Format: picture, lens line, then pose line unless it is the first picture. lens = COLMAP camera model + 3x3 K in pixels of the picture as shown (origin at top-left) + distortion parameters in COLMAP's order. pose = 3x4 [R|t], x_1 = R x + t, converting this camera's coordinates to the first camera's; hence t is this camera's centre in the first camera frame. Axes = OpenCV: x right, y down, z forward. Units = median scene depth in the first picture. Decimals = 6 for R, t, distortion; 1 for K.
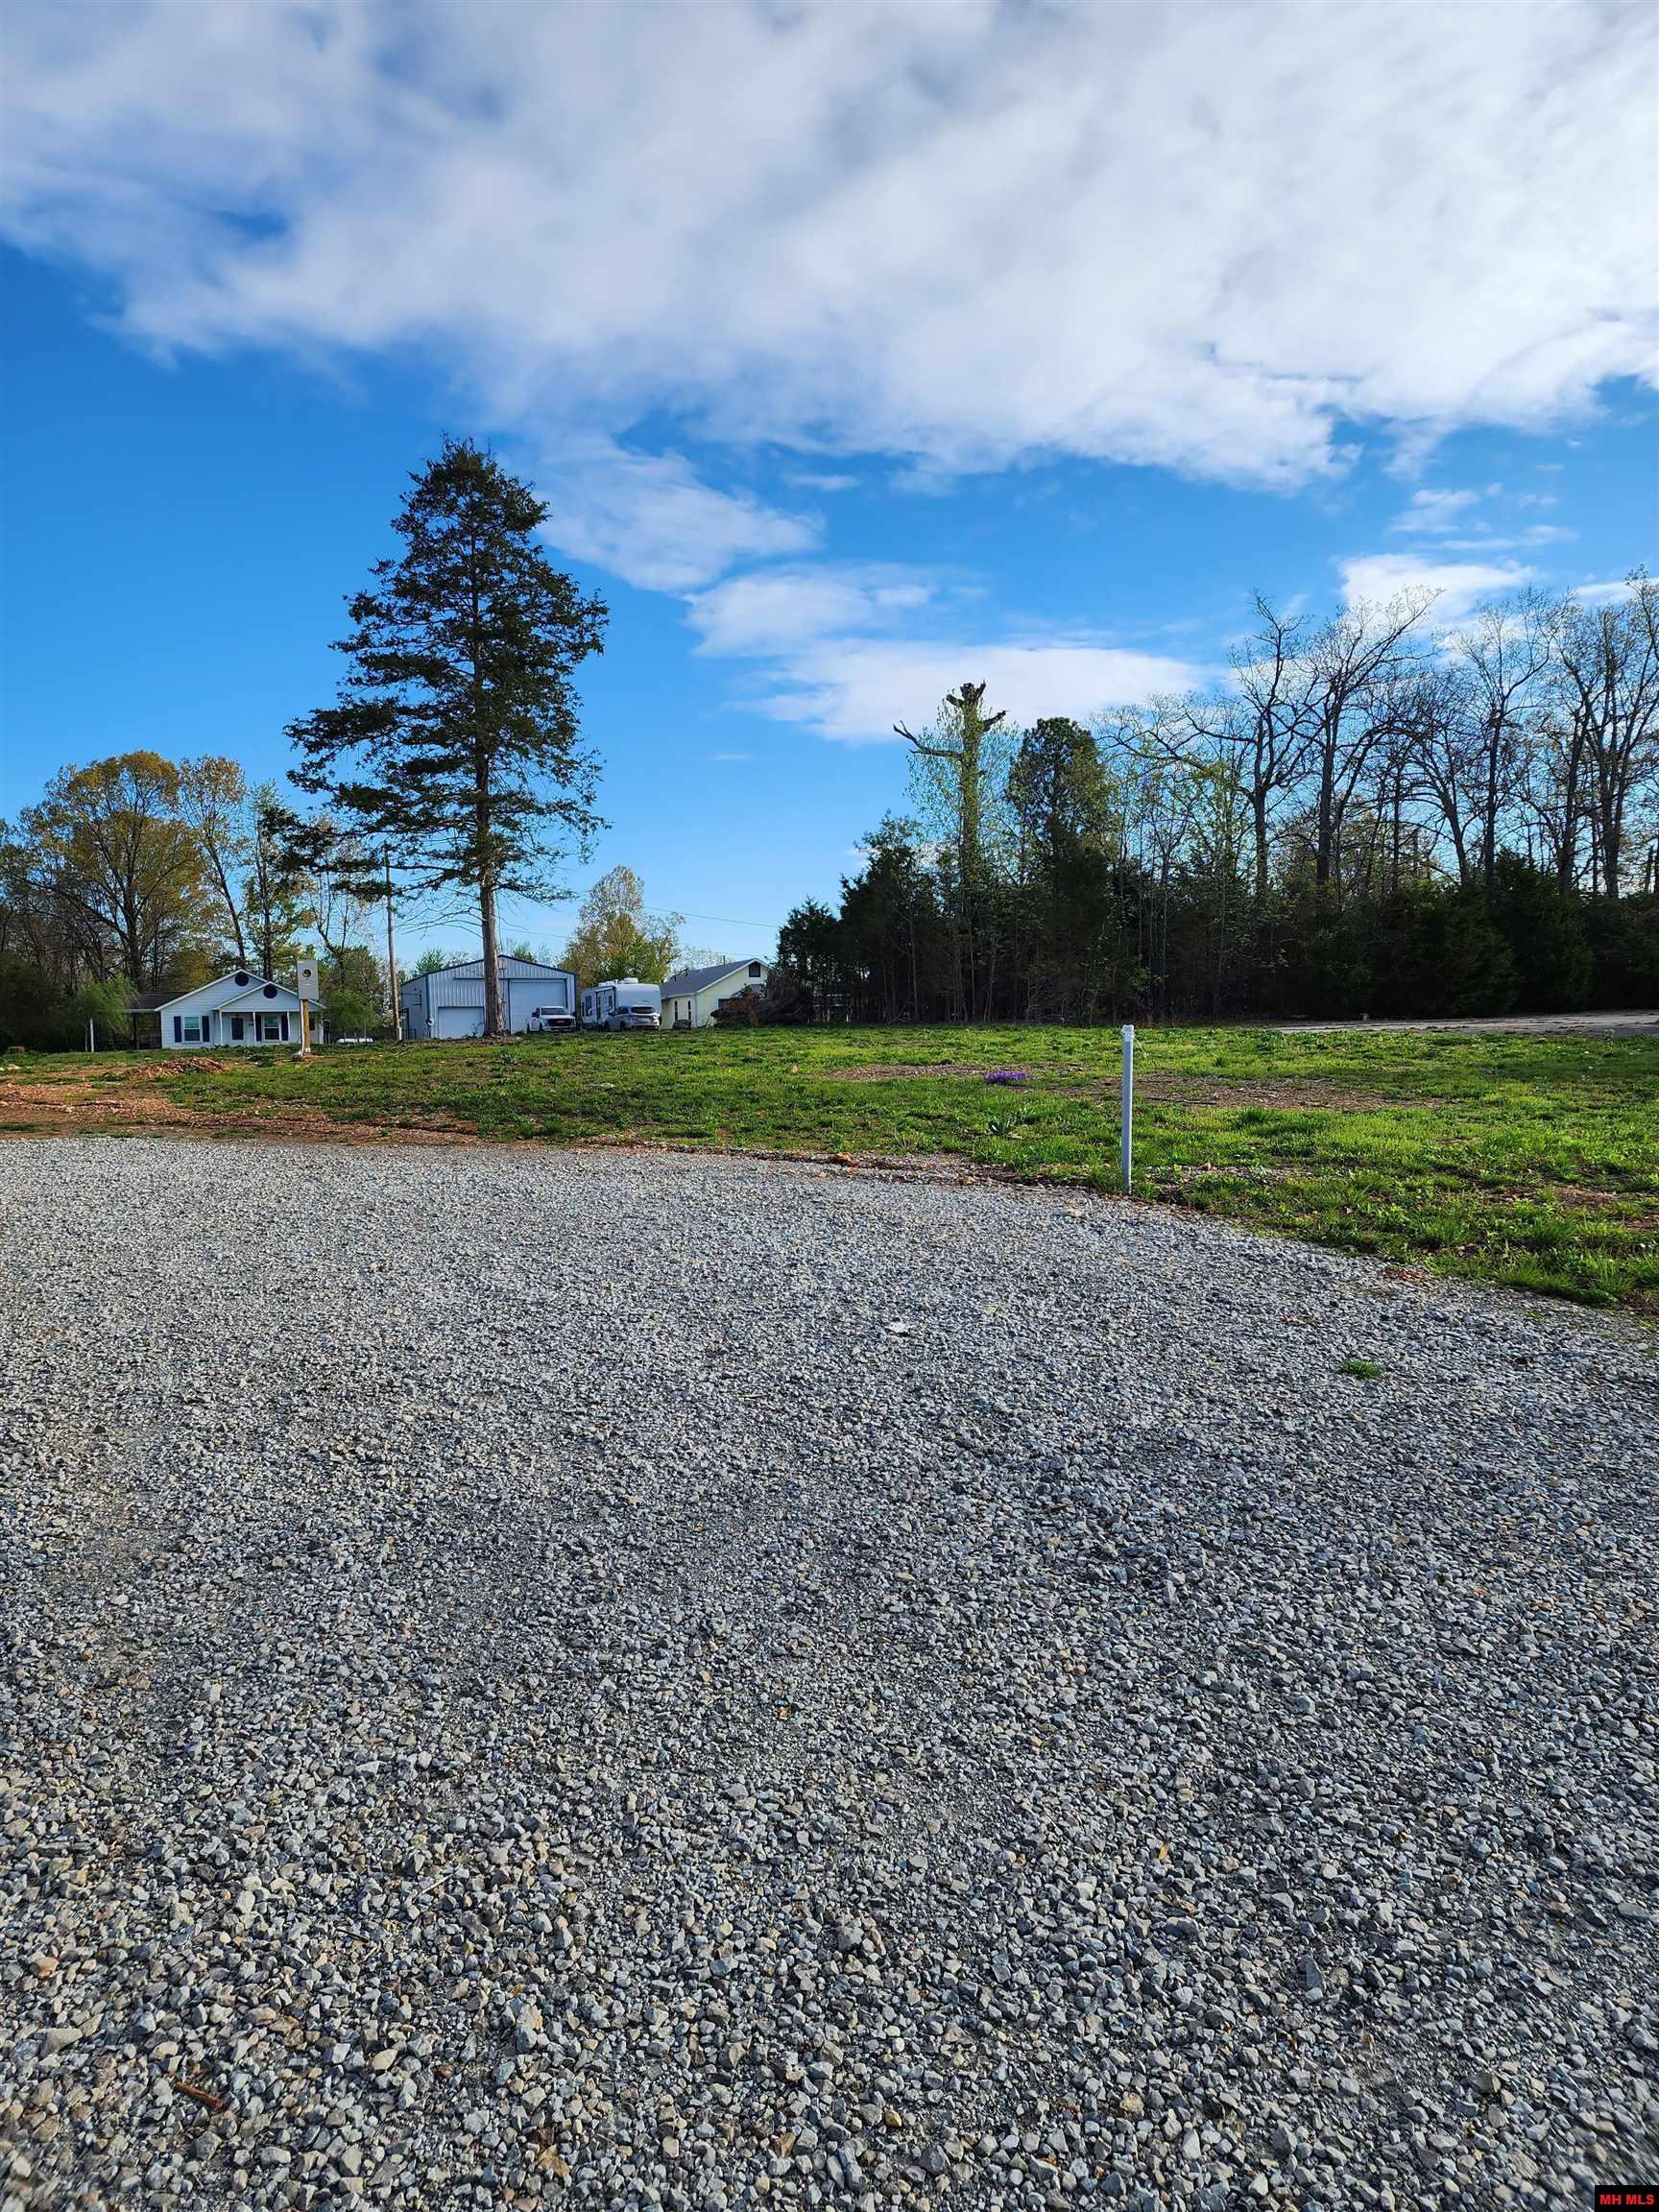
lens RADIAL K [[1366.7, 0, 836.6], [0, 1366.7, 1110.0], [0, 0, 1]] dist [0.026417, -0.043022]
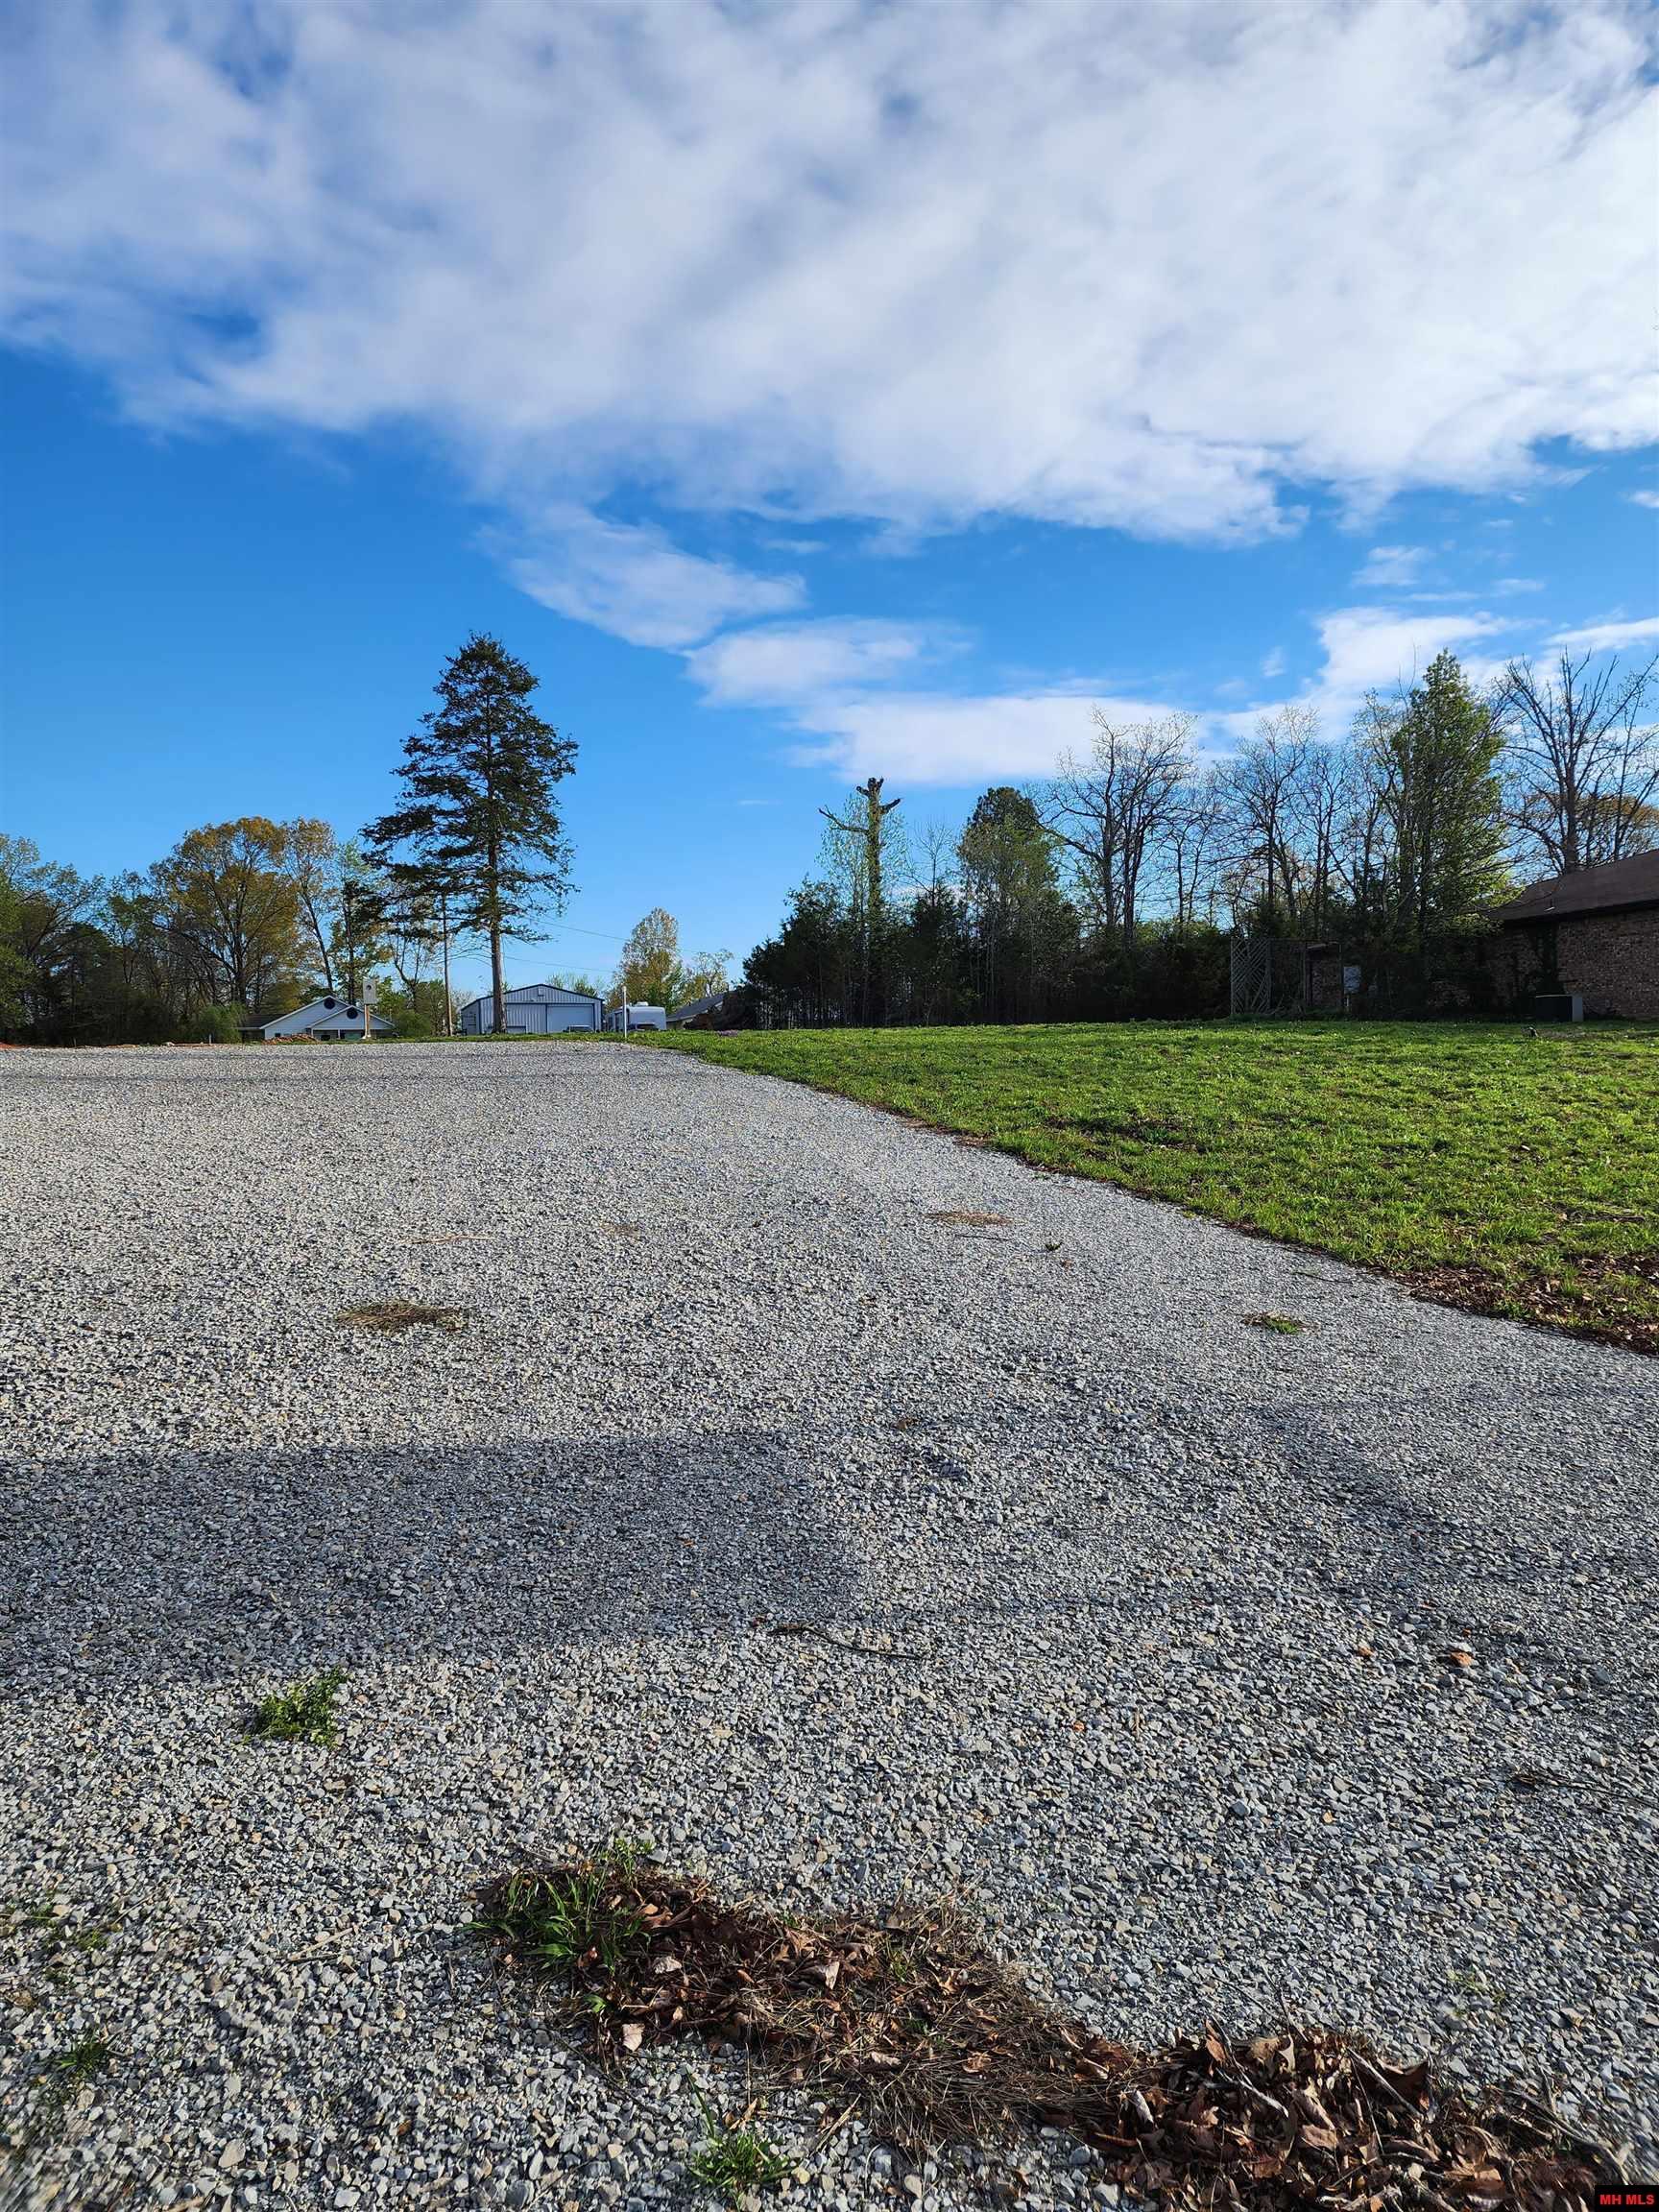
lens RADIAL K [[1366.7, 0, 832.6], [0, 1366.7, 1104.3], [0, 0, 1]] dist [0.026417, -0.043022]
pose [[0.999686, -0.006705, -0.024128, 0.141548], [0.005992, 0.999546, -0.029527, 0.068387], [0.024315, 0.029373, 0.999273, -0.457386]]
